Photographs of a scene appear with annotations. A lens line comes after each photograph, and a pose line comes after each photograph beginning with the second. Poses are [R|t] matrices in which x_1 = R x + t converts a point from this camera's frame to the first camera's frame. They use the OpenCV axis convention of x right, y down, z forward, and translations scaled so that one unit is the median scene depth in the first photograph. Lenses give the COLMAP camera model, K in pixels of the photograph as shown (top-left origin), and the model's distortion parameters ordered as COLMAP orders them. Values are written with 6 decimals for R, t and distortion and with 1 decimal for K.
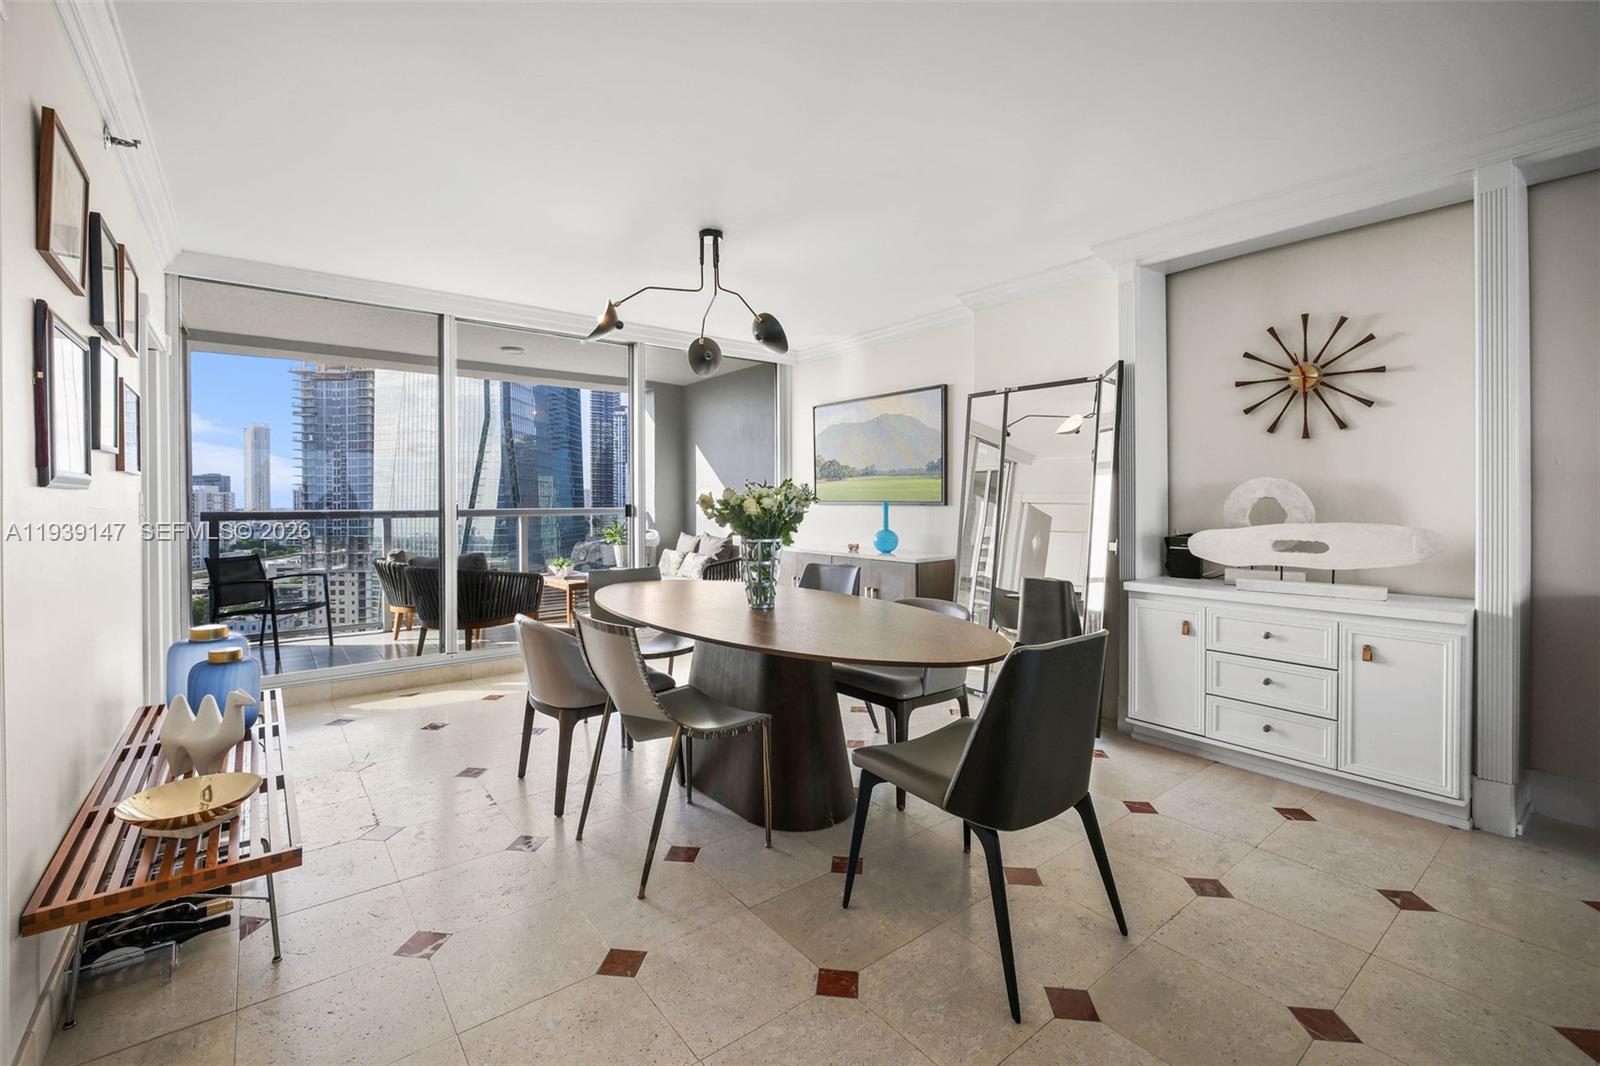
lens RADIAL K [[692.3, 0, 785.3], [0, 692.3, 504.0], [0, 0, 1]] dist [-0.005736, 0.001655]
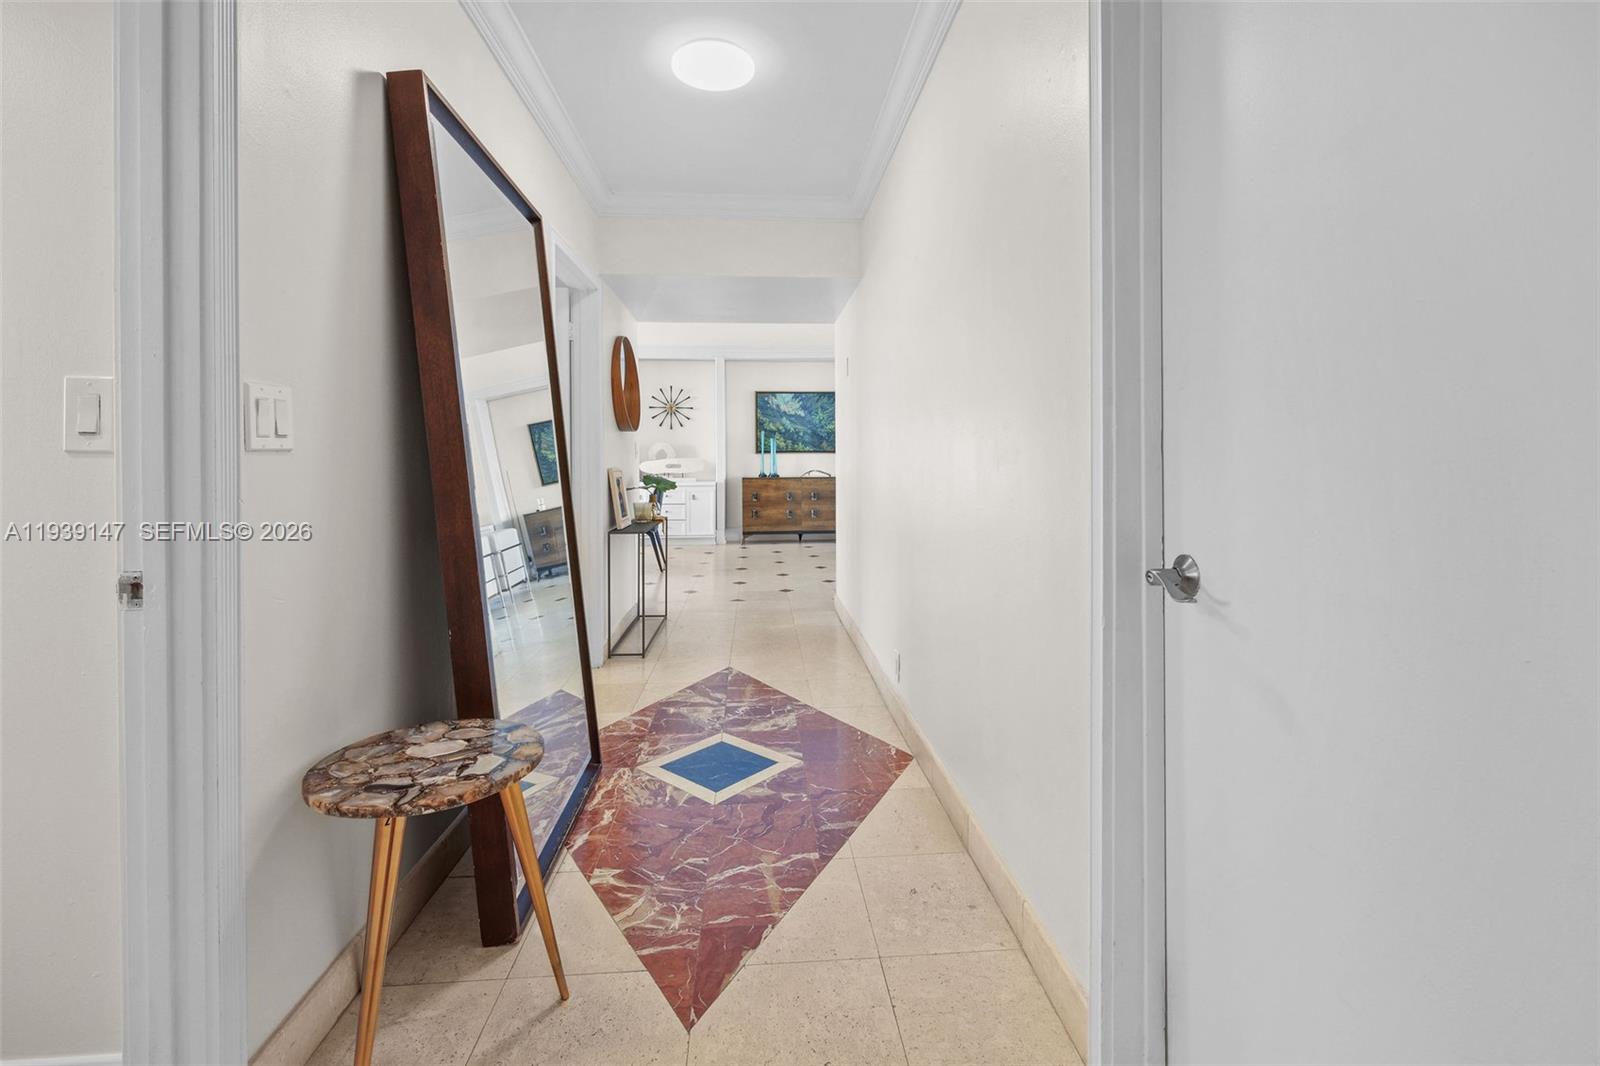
lens RADIAL K [[692.3, 0, 781.0], [0, 692.3, 457.3], [0, 0, 1]] dist [-0.005736, 0.001655]
pose [[0.570882, -0.004346, 0.821021, -1.337651], [0.006800, 0.999977, 0.000565, 0.023237], [-0.821004, 0.005260, 0.570898, -1.006255]]
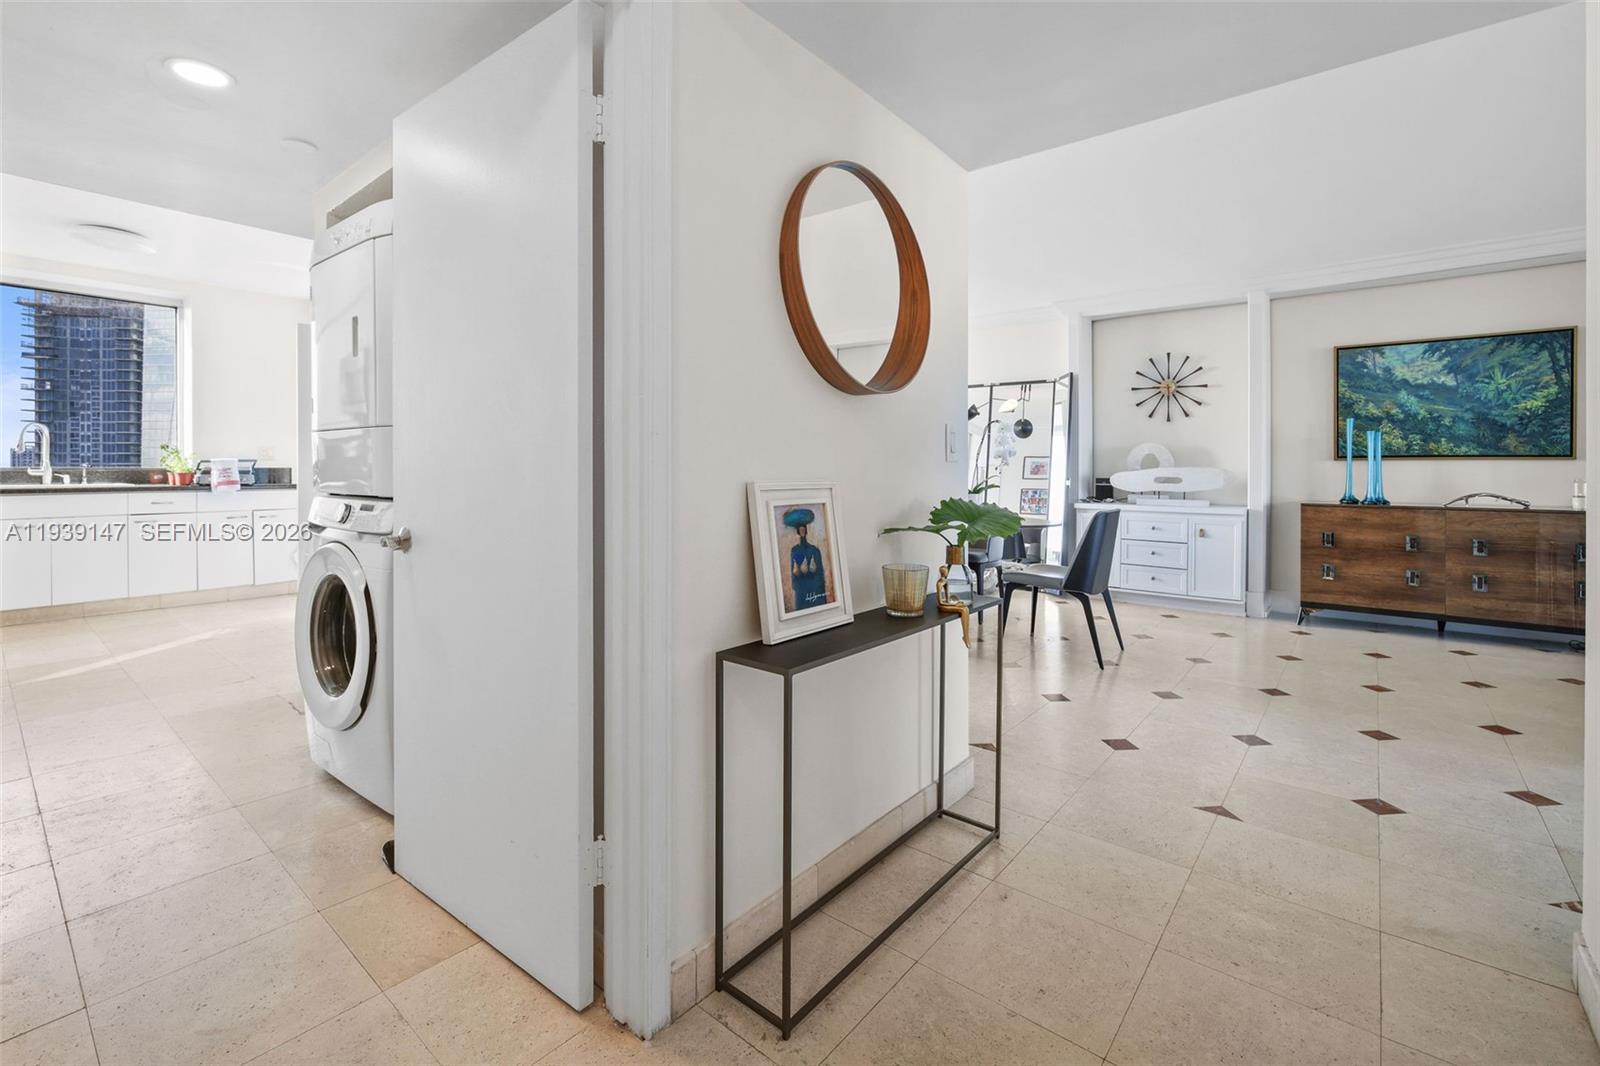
lens RADIAL K [[692.3, 0, 808.4], [0, 692.3, 469.2], [0, 0, 1]] dist [-0.005736, 0.001655]
pose [[0.971480, 0.002873, 0.237105, -0.588724], [-0.002954, 0.999996, -0.000017, 0.033278], [-0.237104, -0.000684, 0.971484, -0.533229]]
